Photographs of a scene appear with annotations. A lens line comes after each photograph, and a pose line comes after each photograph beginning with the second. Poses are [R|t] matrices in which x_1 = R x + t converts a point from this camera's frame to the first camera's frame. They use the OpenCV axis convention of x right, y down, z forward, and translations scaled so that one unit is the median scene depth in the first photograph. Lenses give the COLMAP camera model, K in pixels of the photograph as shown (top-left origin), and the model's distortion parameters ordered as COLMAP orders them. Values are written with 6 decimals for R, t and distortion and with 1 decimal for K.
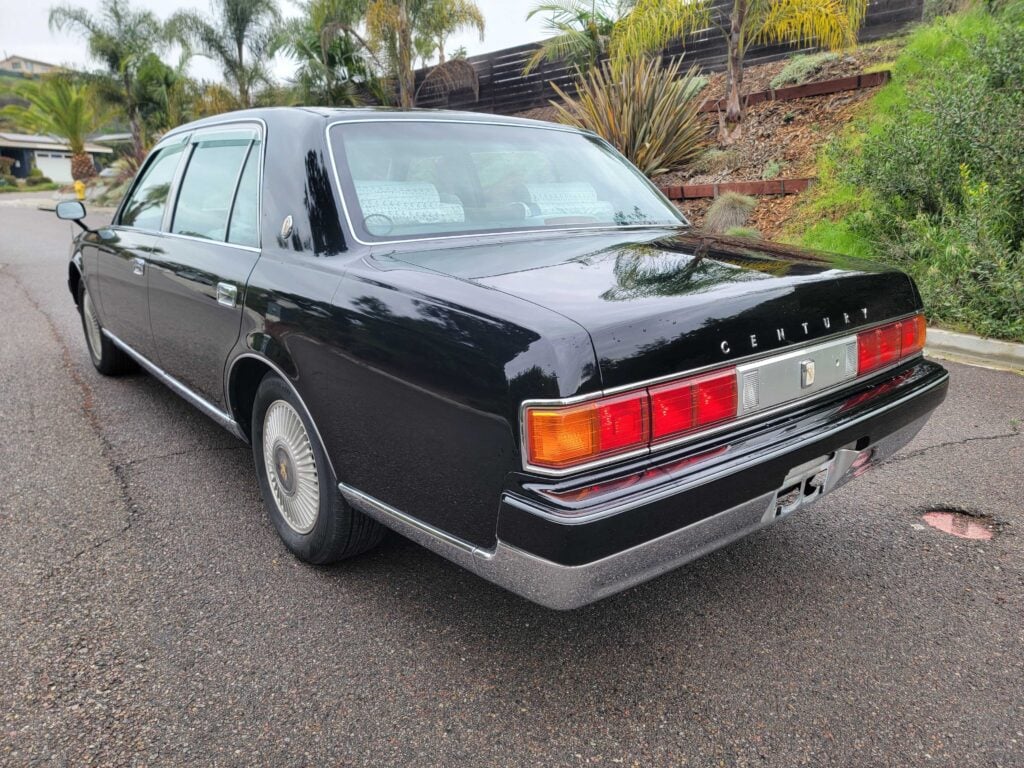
lens RADIAL K [[718.1, 0, 550.9], [0, 718.1, 384.7], [0, 0, 1]] dist [0.073036, -0.057644]
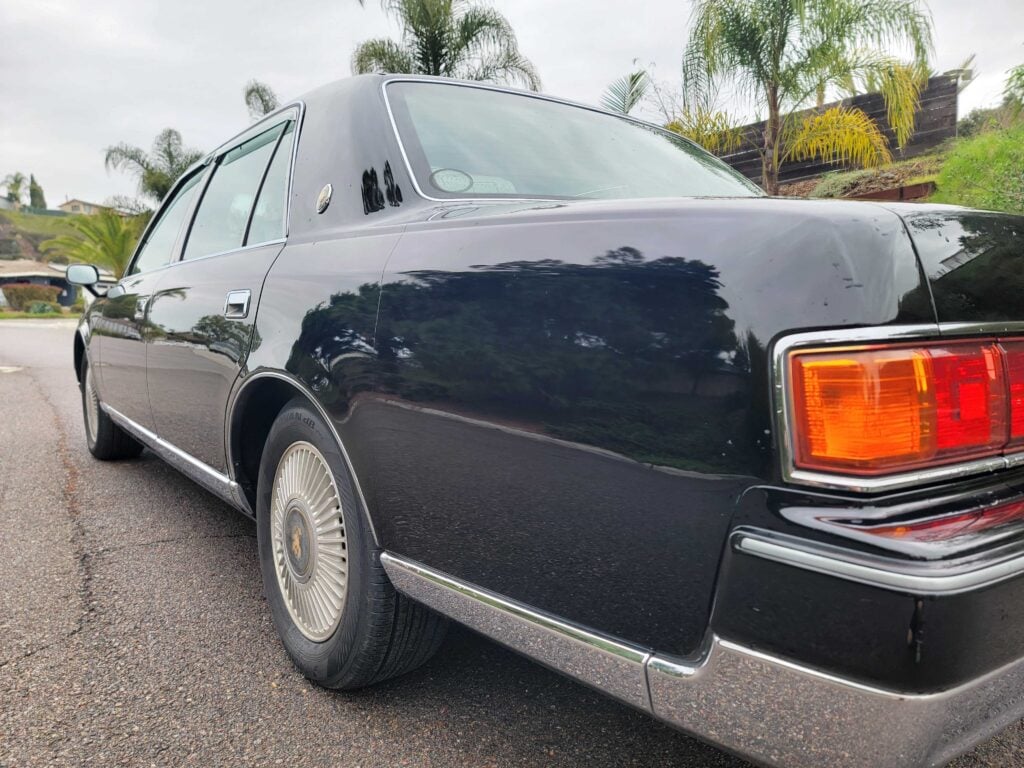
lens RADIAL K [[715.7, 0, 527.9], [0, 715.7, 397.4], [0, 0, 1]] dist [0.077013, -0.070247]
pose [[0.998675, 0.004571, -0.051254, -0.028976], [-0.012928, 0.986387, -0.163931, 0.022646], [0.049807, 0.164377, 0.985139, 0.078646]]
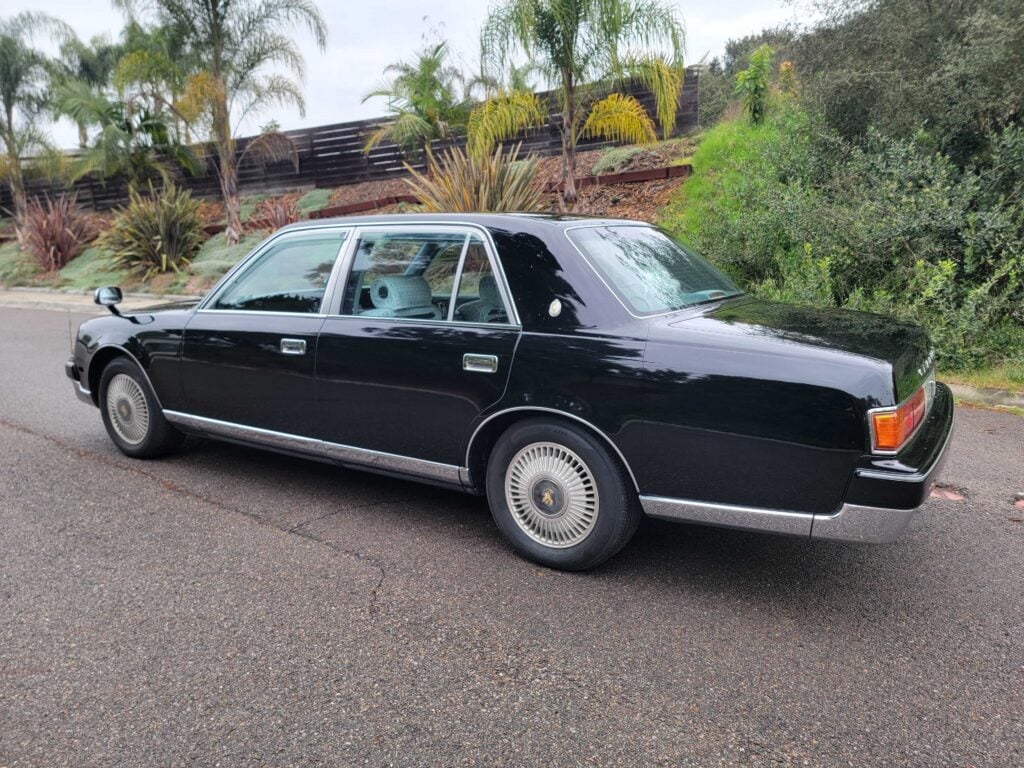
lens RADIAL K [[718.1, 0, 550.9], [0, 718.1, 384.7], [0, 0, 1]] dist [0.073036, -0.057644]
pose [[0.948558, -0.065531, 0.309746, -0.188608], [0.091774, 0.993252, -0.070912, 0.002400], [-0.303009, 0.095691, 0.948171, -0.052027]]
